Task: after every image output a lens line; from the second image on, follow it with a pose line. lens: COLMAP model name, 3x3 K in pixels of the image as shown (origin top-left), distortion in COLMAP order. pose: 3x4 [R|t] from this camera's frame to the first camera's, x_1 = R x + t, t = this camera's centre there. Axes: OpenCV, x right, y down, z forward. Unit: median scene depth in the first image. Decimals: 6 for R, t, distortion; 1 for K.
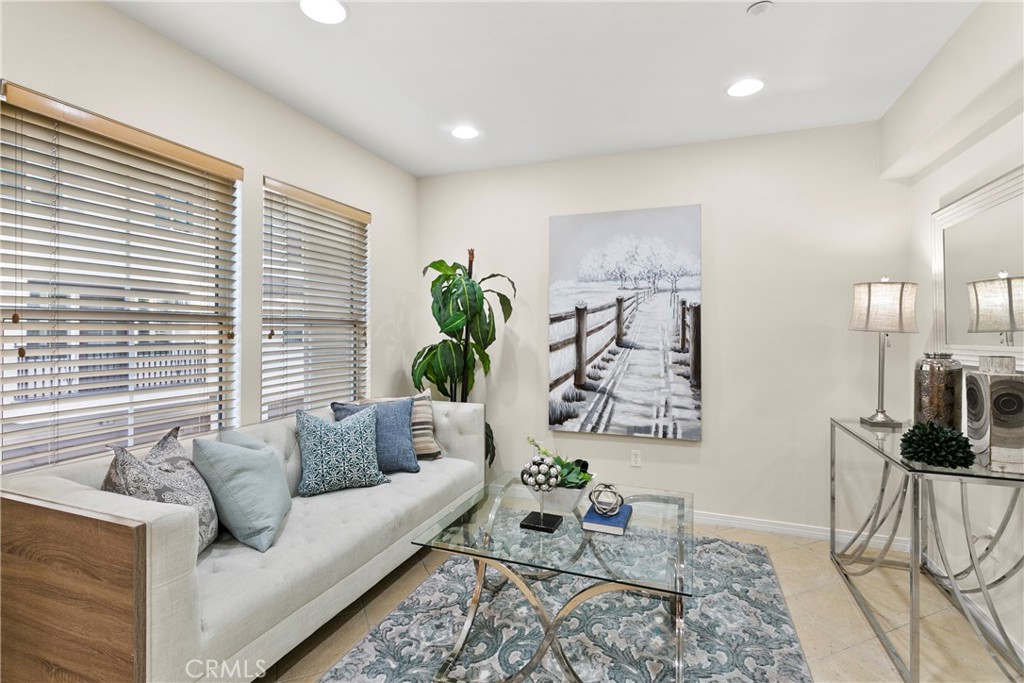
lens RADIAL K [[486.4, 0, 510.2], [0, 486.4, 332.9], [0, 0, 1]] dist [-0.000751, 0.001947]
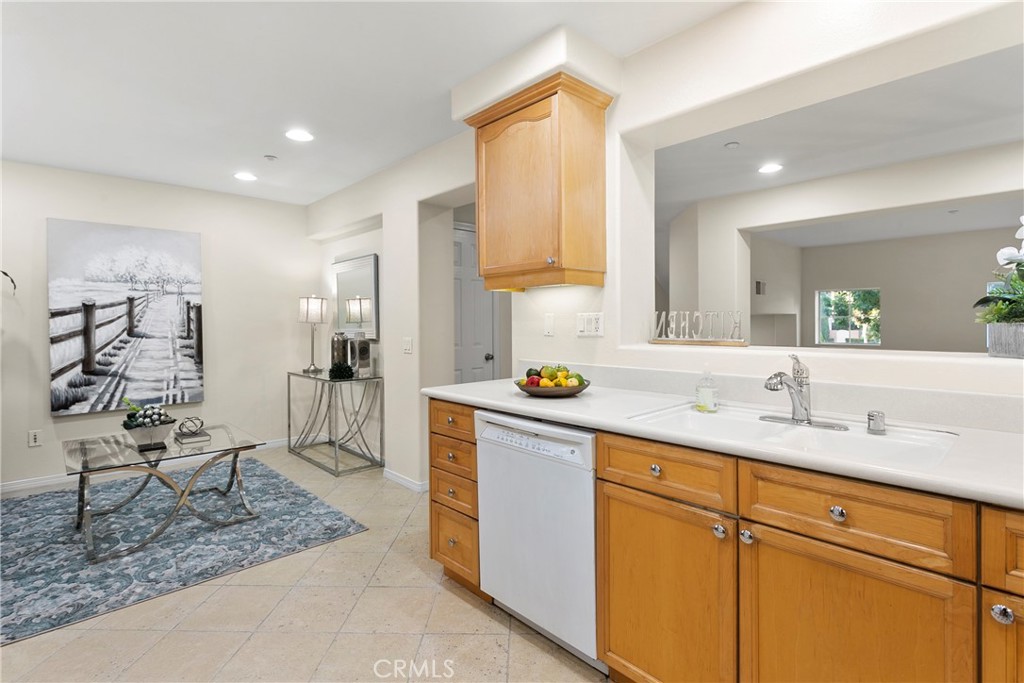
lens RADIAL K [[486.4, 0, 509.5], [0, 486.4, 322.6], [0, 0, 1]] dist [-0.000751, 0.001947]
pose [[0.433994, -0.007391, 0.900885, -0.471633], [0.009915, 0.999945, 0.003427, -0.002009], [-0.900861, 0.007445, 0.434044, -0.399864]]
